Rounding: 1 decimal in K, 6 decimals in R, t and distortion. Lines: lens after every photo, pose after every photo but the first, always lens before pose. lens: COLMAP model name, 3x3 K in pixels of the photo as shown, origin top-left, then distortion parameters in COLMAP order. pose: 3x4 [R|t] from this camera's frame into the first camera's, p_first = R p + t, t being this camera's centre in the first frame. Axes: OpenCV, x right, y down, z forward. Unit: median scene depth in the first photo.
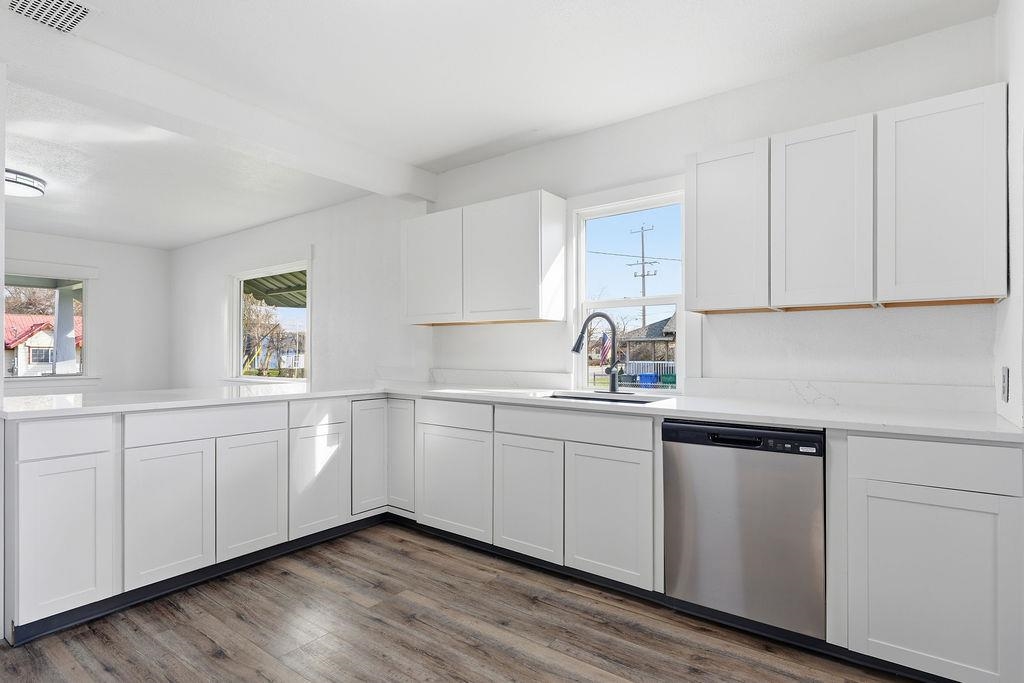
lens RADIAL K [[516.7, 0, 509.7], [0, 516.7, 347.3], [0, 0, 1]] dist [-0.000784, -0.000190]
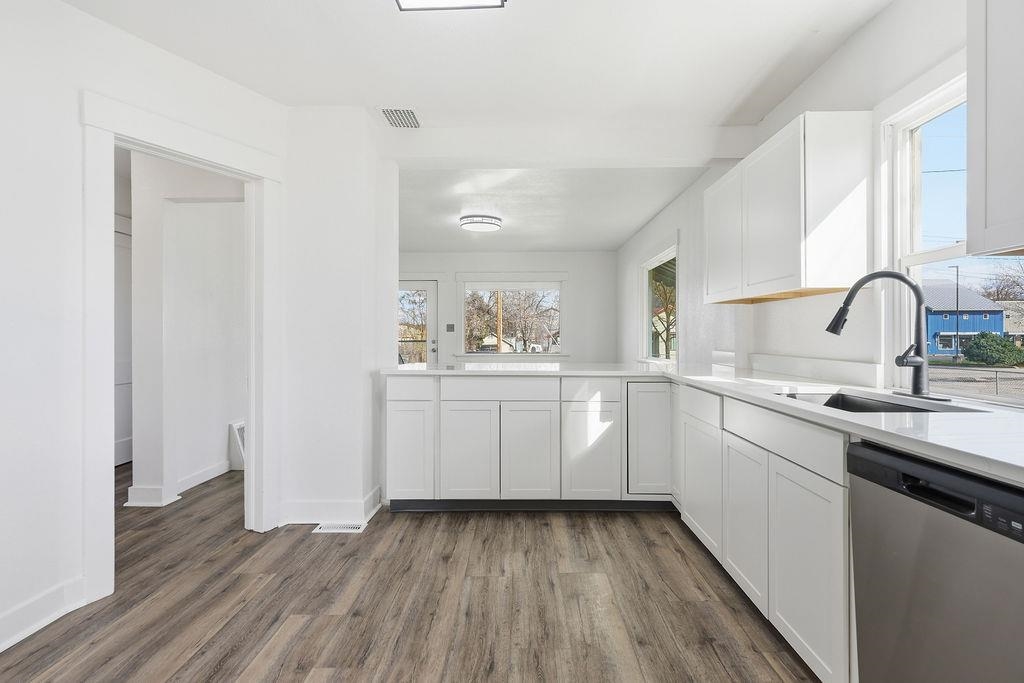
lens RADIAL K [[519.1, 0, 515.4], [0, 519.1, 336.1], [0, 0, 1]] dist [-0.000612, -0.000092]
pose [[0.592203, -0.002520, -0.805785, 0.454276], [0.007081, 0.999973, 0.002077, 0.010581], [0.805757, -0.006936, 0.592205, 0.249008]]
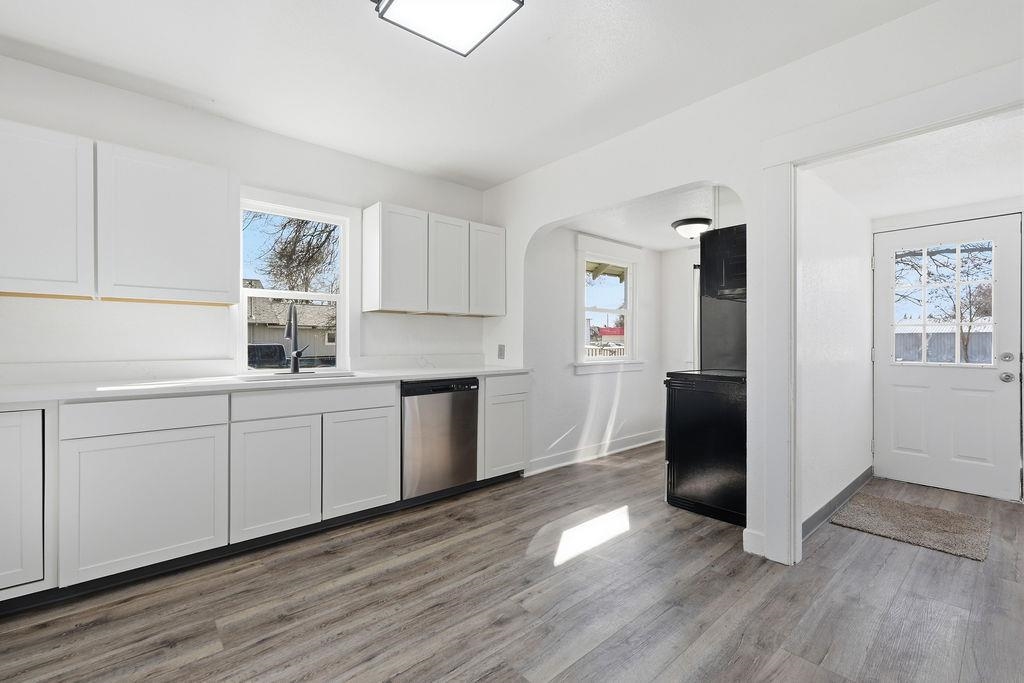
lens RADIAL K [[448.4, 0, 512.0], [0, 448.4, 341.5], [0, 0, 1]] dist [0.003603, 0.000499]
pose [[0.200278, 0.000665, 0.979739, -0.739320], [-0.005453, 0.999985, 0.000436, 0.014985], [-0.979724, -0.005429, 0.200278, 0.352474]]
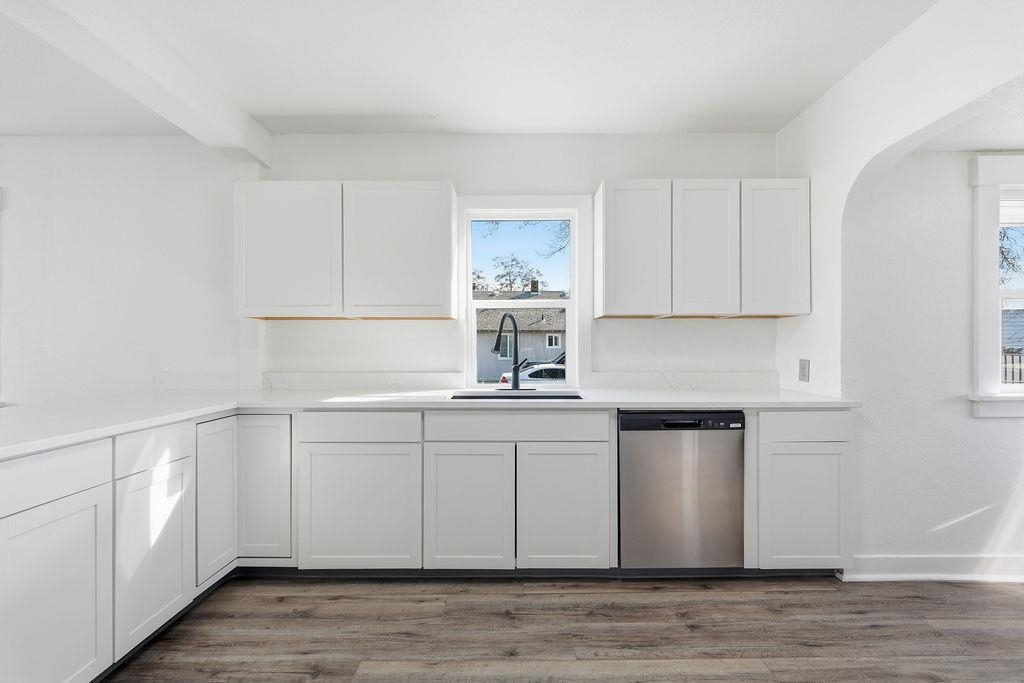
lens RADIAL K [[450.3, 0, 511.8], [0, 450.3, 343.7], [0, 0, 1]] dist [0.002871, -0.000015]
pose [[0.797447, 0.000424, 0.603389, -0.388108], [-0.000714, 1.000000, 0.000240, -0.006053], [-0.603388, -0.000622, 0.797447, 0.296324]]
